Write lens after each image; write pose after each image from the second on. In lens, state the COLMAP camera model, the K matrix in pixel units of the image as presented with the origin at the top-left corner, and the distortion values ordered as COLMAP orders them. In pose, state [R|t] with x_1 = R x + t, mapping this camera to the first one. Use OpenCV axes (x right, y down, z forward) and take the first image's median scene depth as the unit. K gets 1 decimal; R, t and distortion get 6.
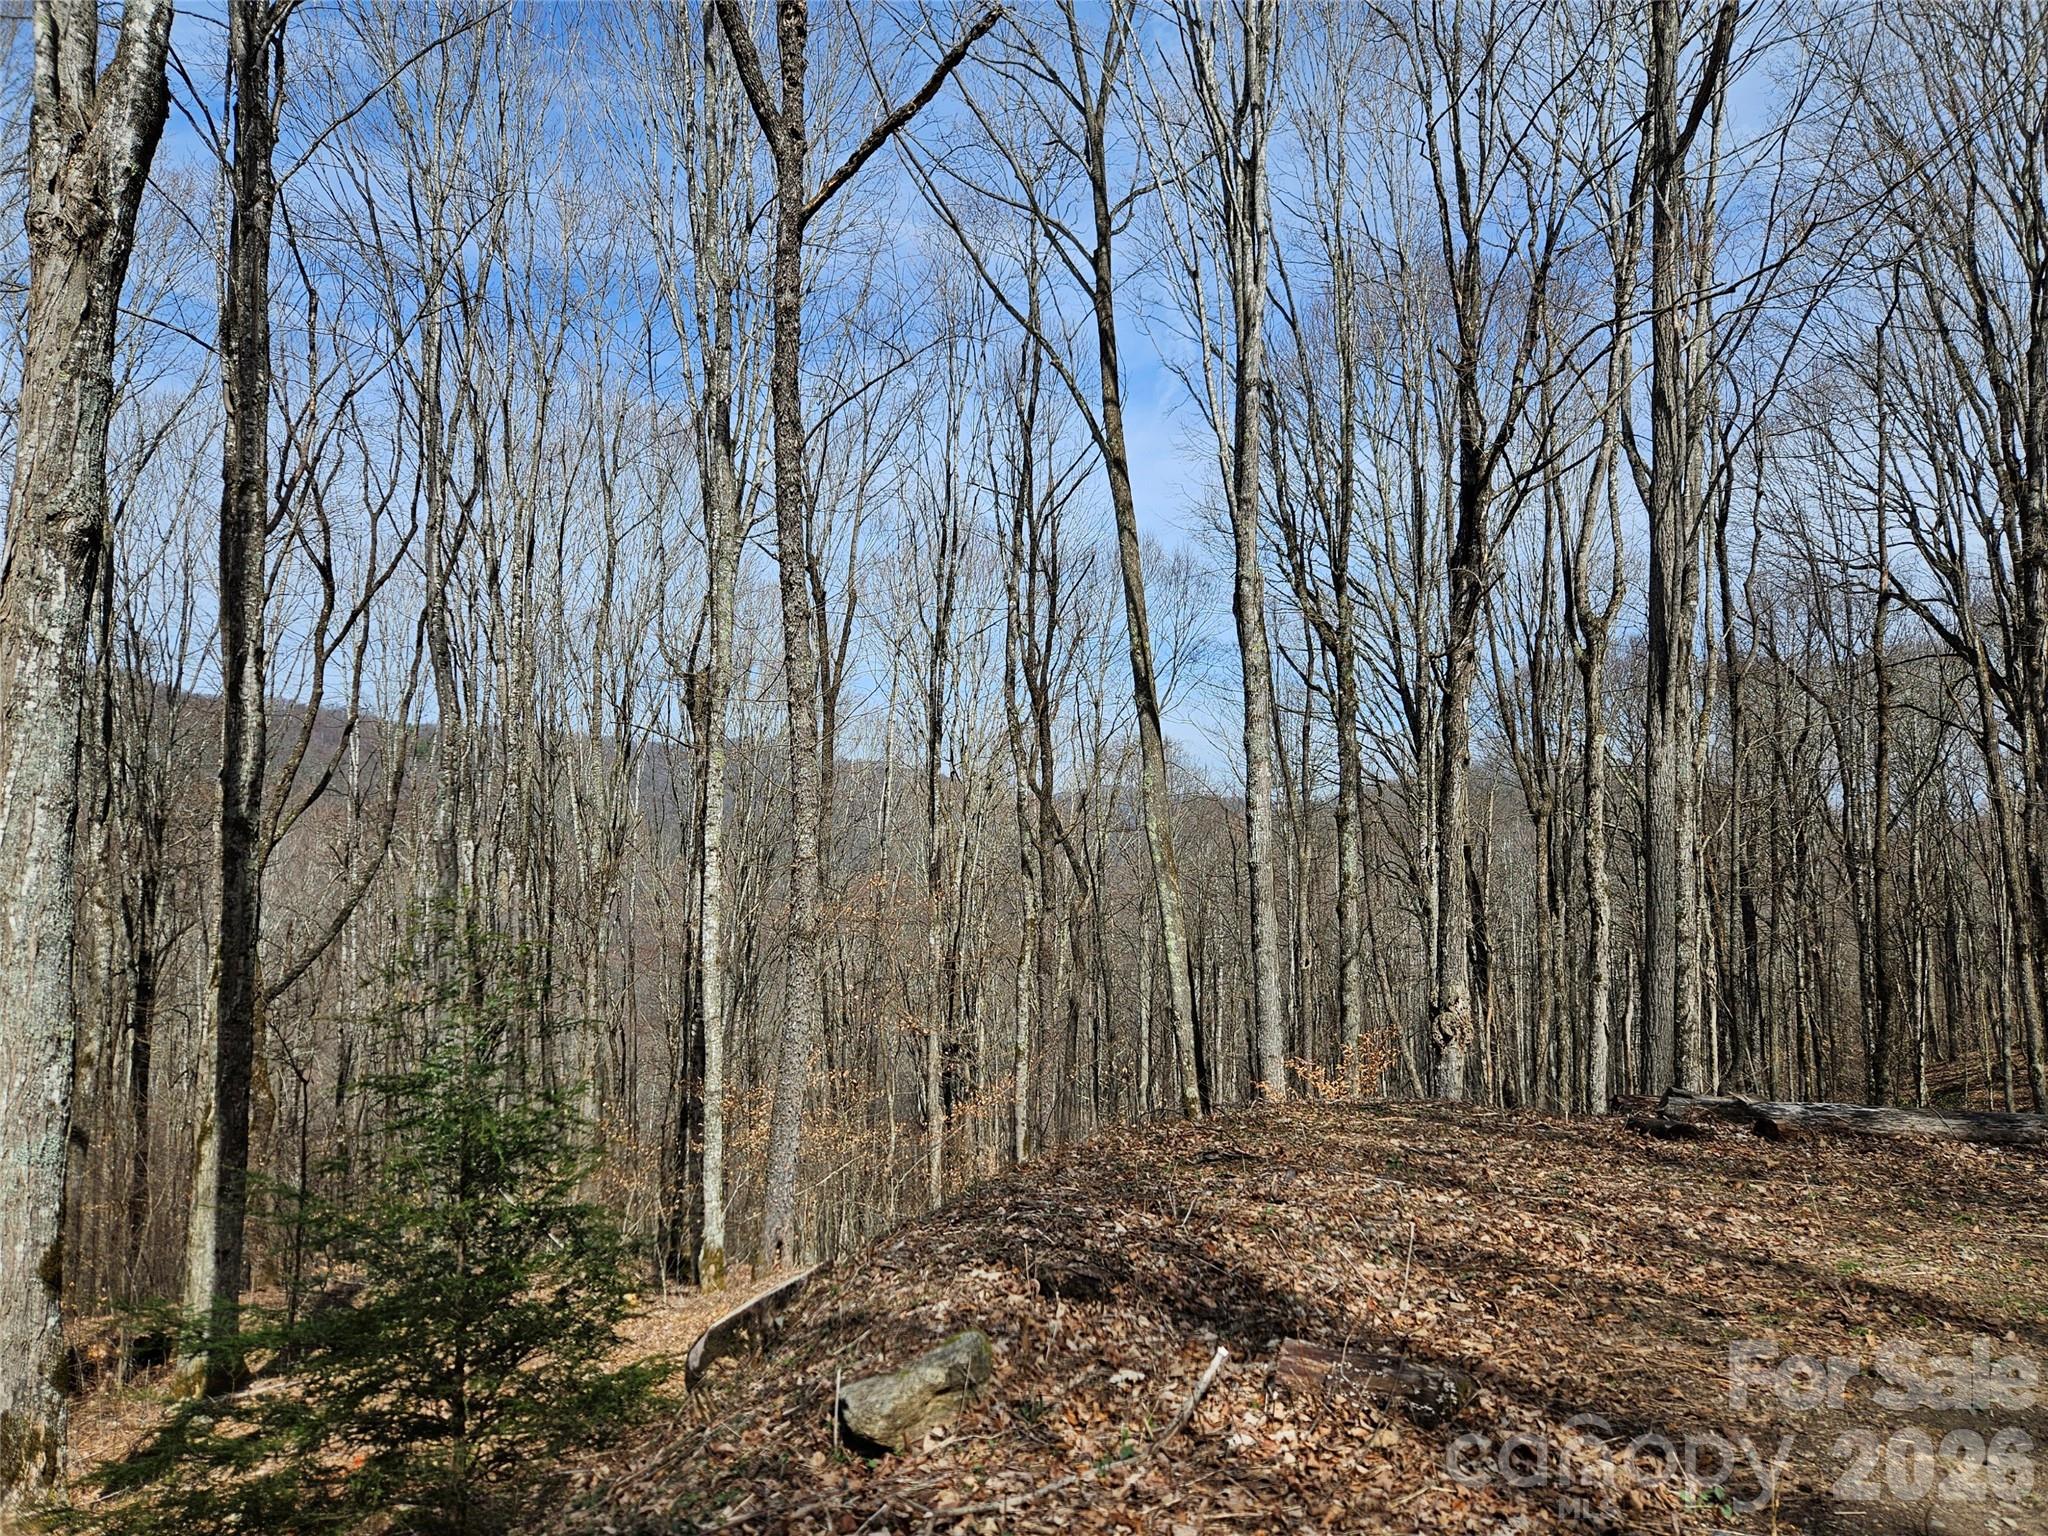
lens RADIAL K [[1392.1, 0, 1027.4], [0, 1392.1, 759.4], [0, 0, 1]] dist [0.073518, -0.056213]
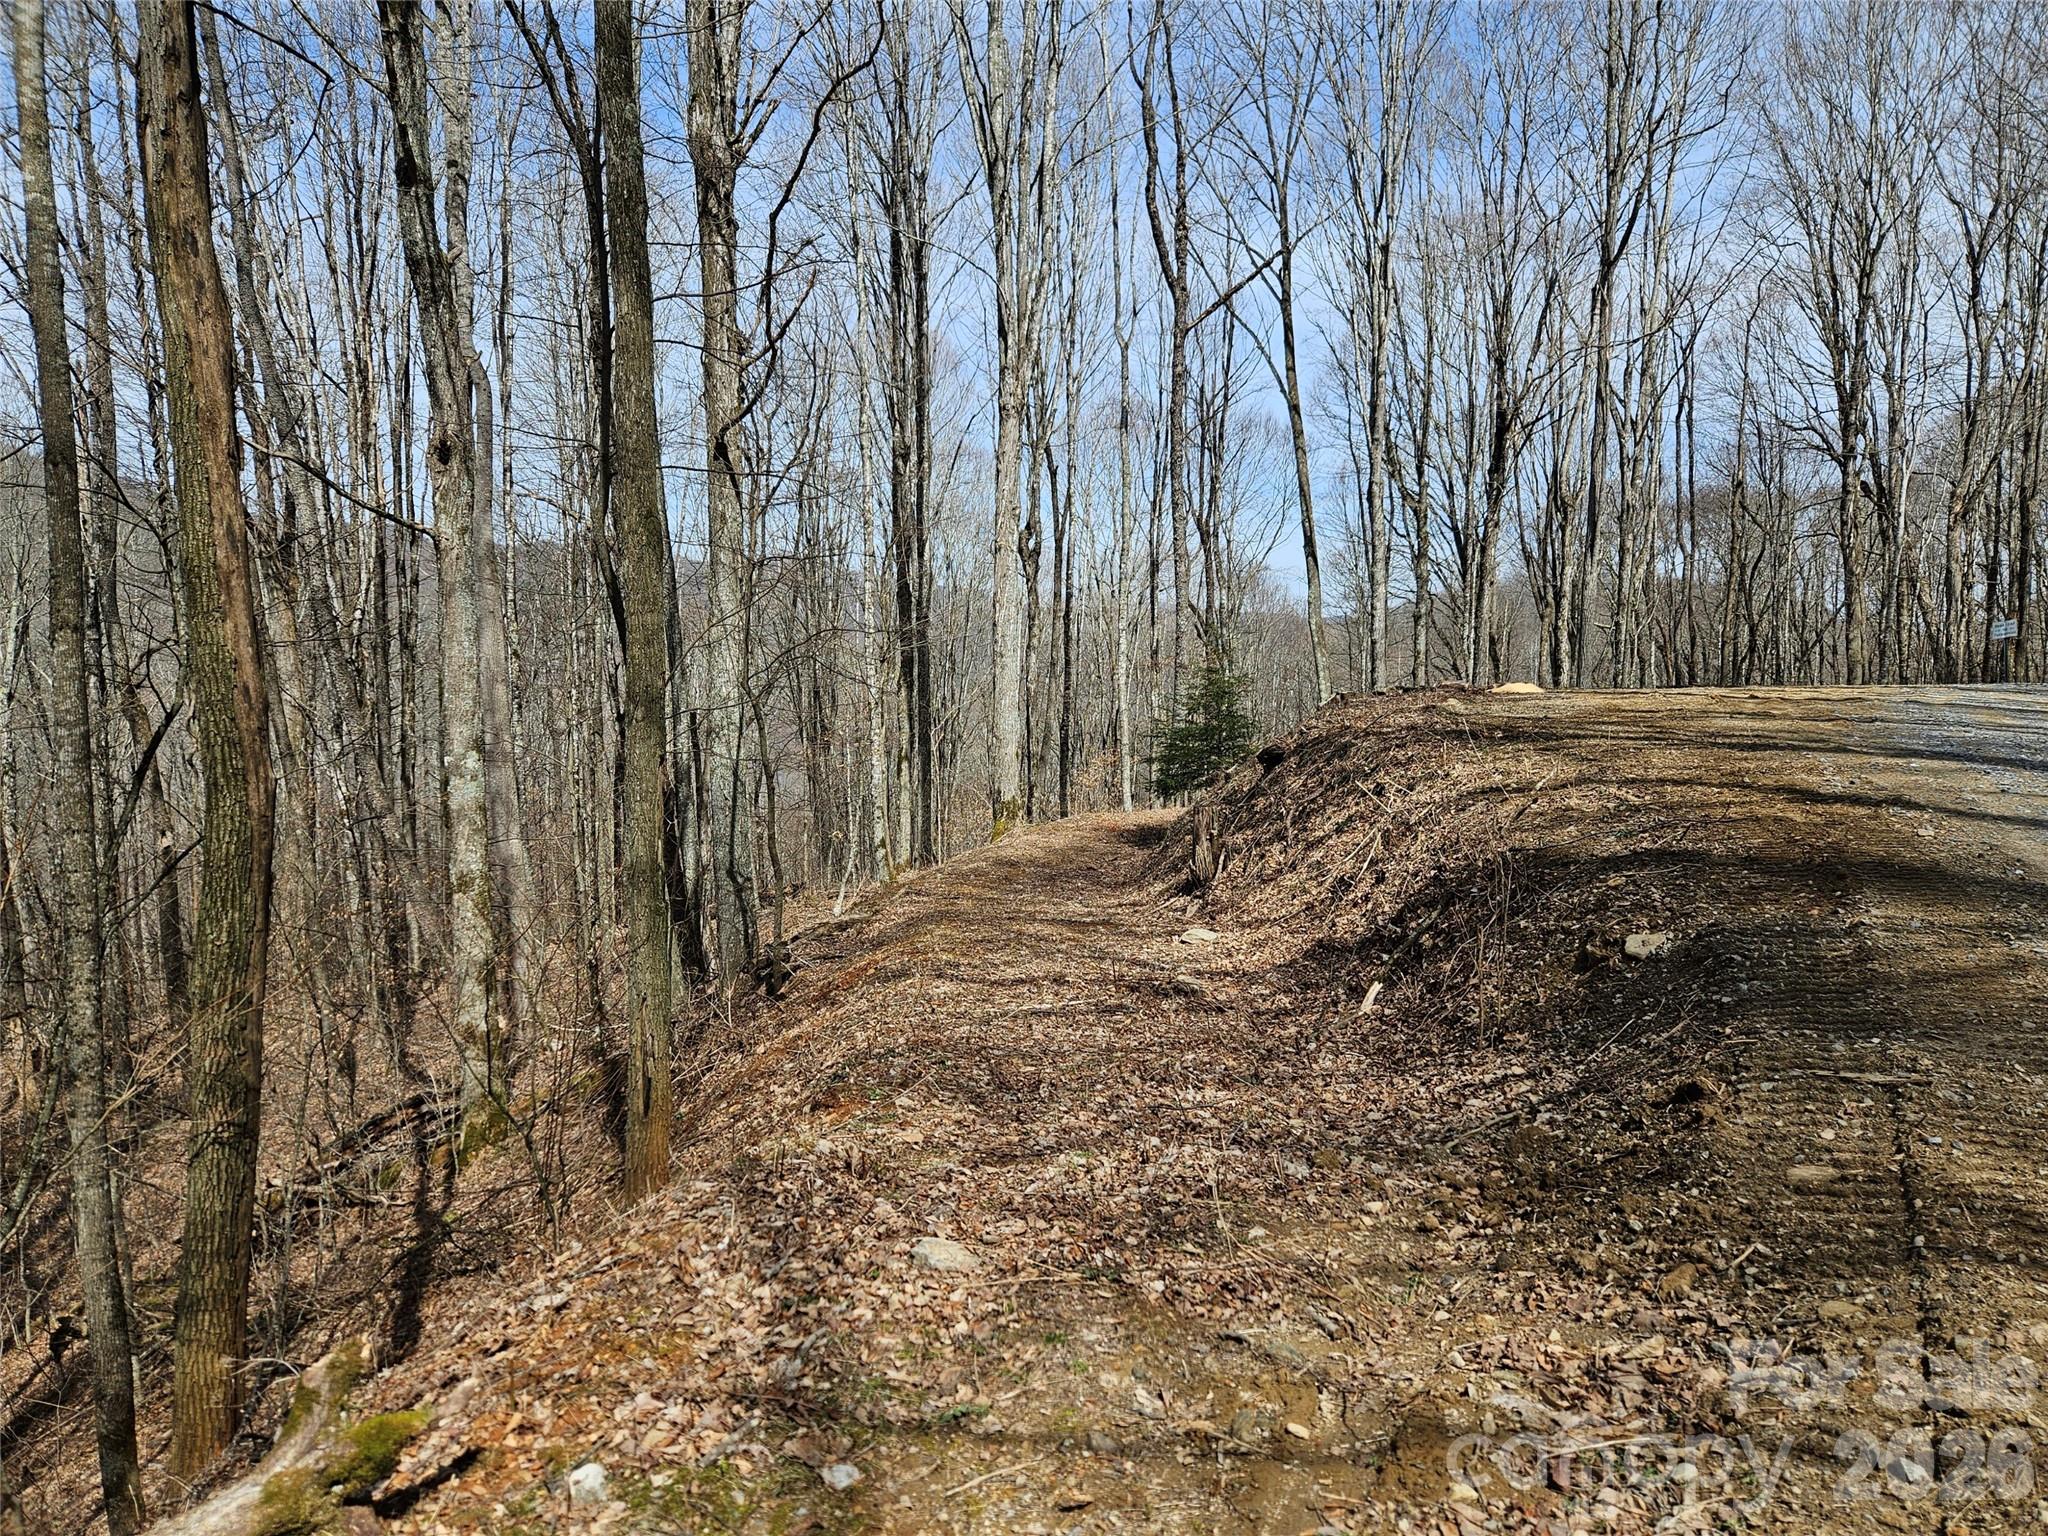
lens RADIAL K [[1392.1, 0, 1038.5], [0, 1392.1, 774.2], [0, 0, 1]] dist [0.073518, -0.056213]
pose [[0.999840, -0.003527, -0.017510, -0.175054], [0.005928, 0.990272, 0.139019, -0.006348], [0.016849, -0.139100, 0.990135, -0.606746]]
